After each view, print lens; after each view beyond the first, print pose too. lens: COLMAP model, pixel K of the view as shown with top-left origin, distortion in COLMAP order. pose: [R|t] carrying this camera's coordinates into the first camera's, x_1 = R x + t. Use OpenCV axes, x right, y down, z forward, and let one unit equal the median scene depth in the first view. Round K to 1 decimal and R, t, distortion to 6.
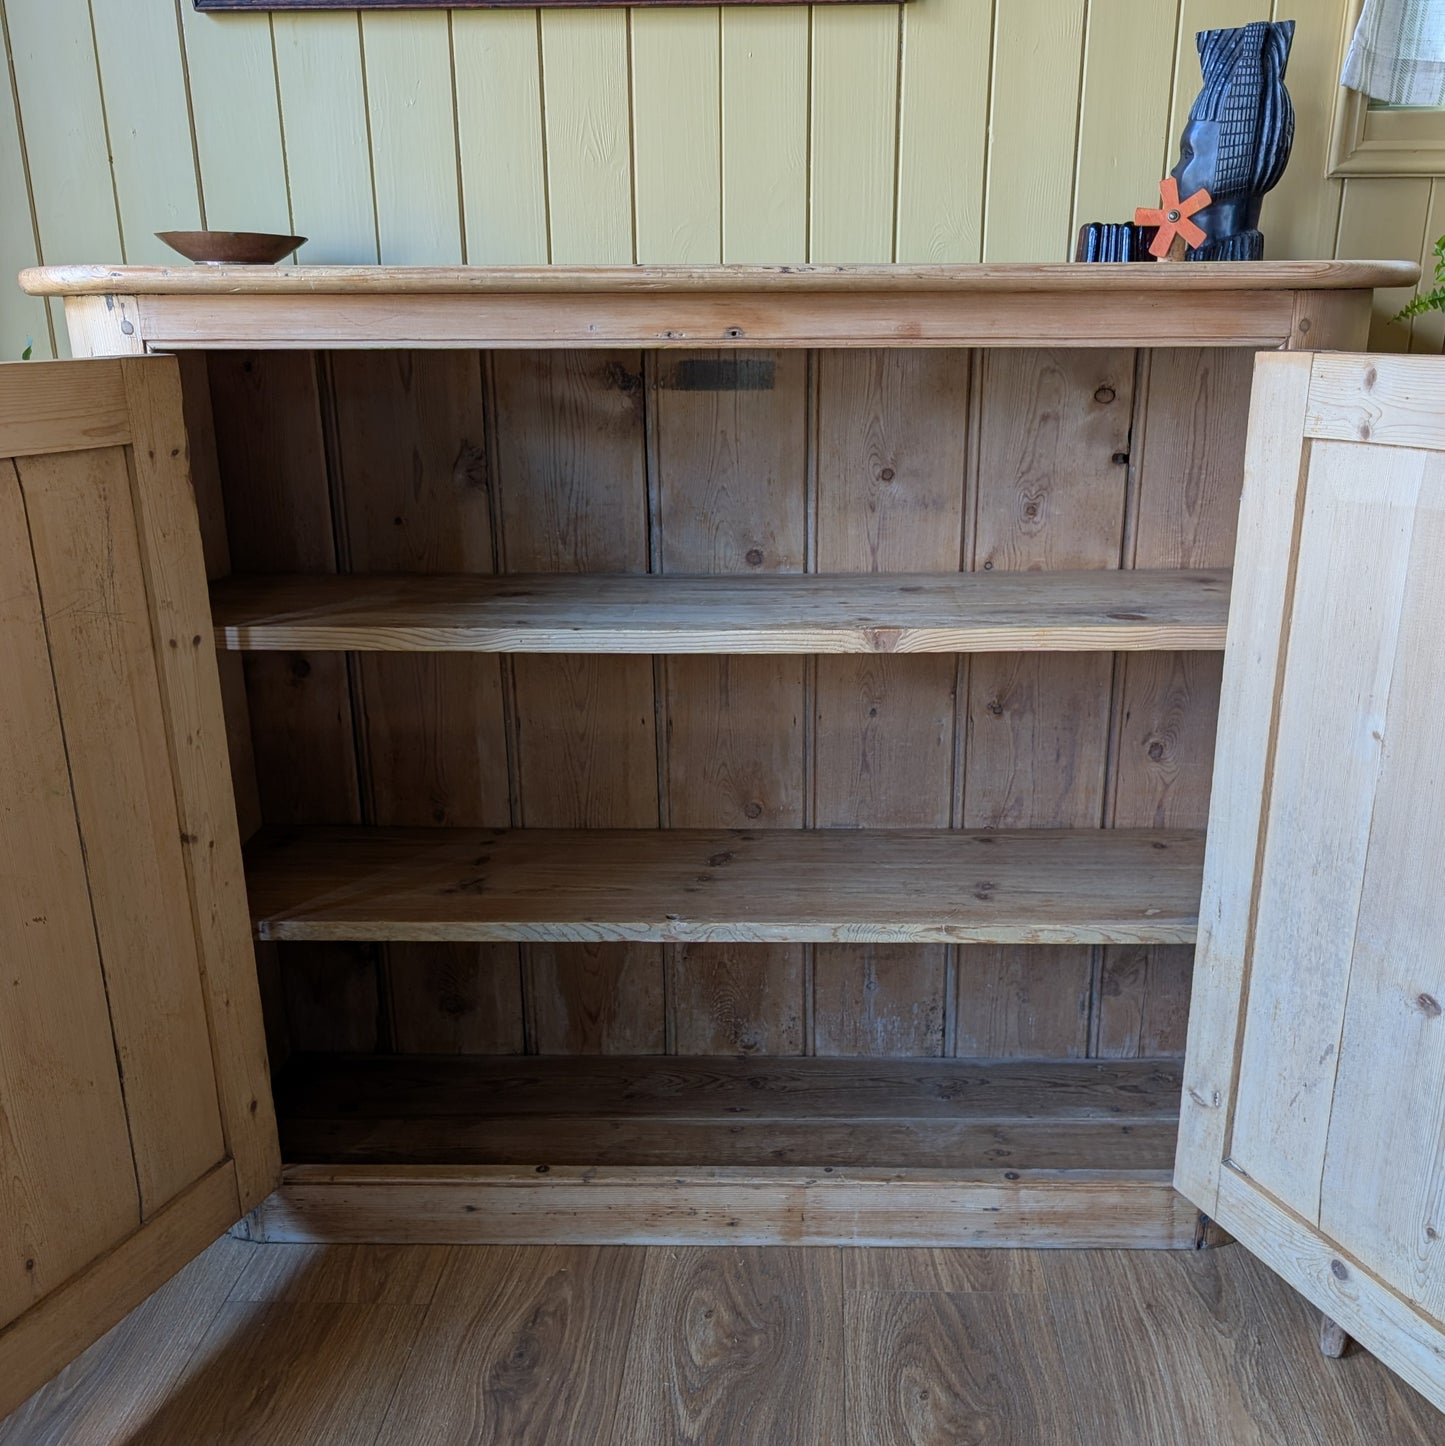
lens RADIAL K [[1408.8, 0, 743.7], [0, 1408.8, 792.8], [0, 0, 1]] dist [0.011616, 0.000000]
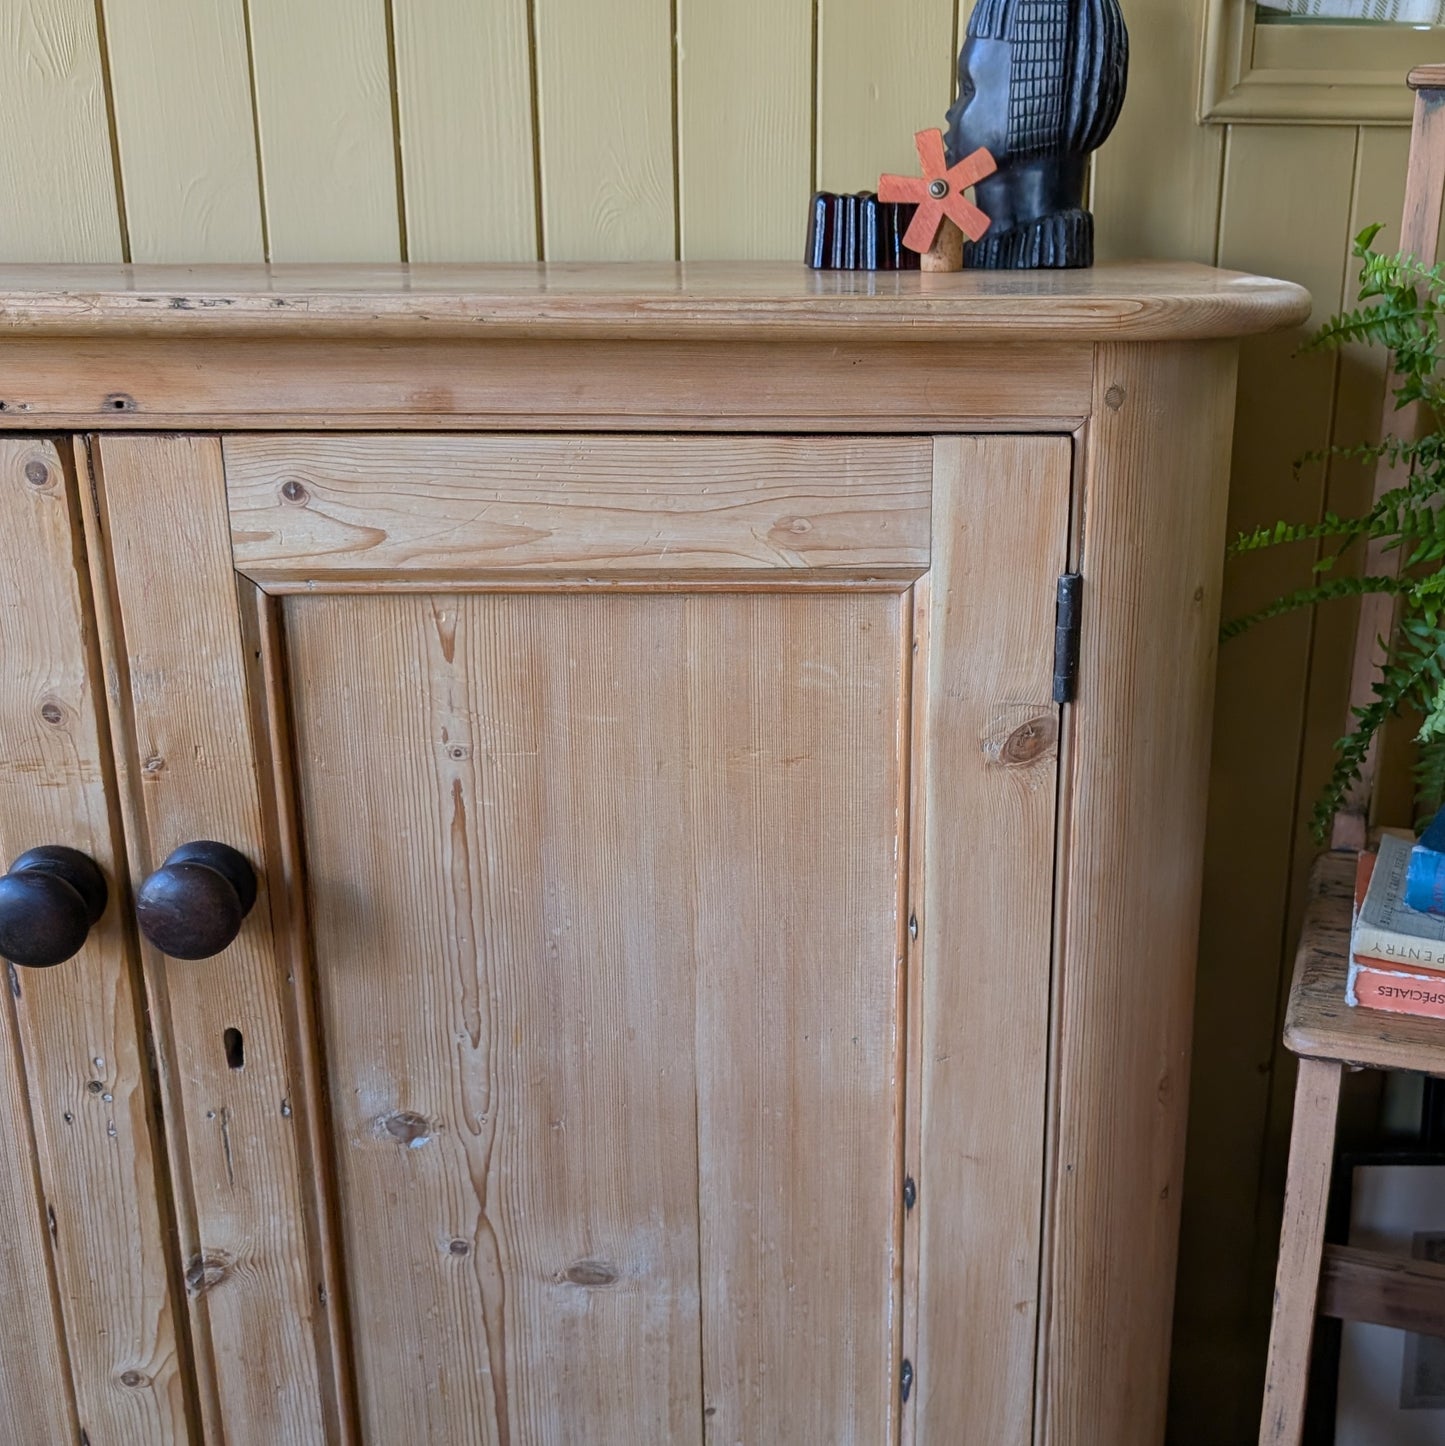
lens RADIAL K [[1622.6, 0, 841.8], [0, 1622.6, 623.6], [0, 0, 1]] dist [-0.004203, 0.000000]
pose [[0.997046, -0.009401, 0.076228, 0.210824], [0.014170, 0.997959, -0.062261, -0.179061], [-0.075487, 0.063157, 0.995145, 0.316806]]
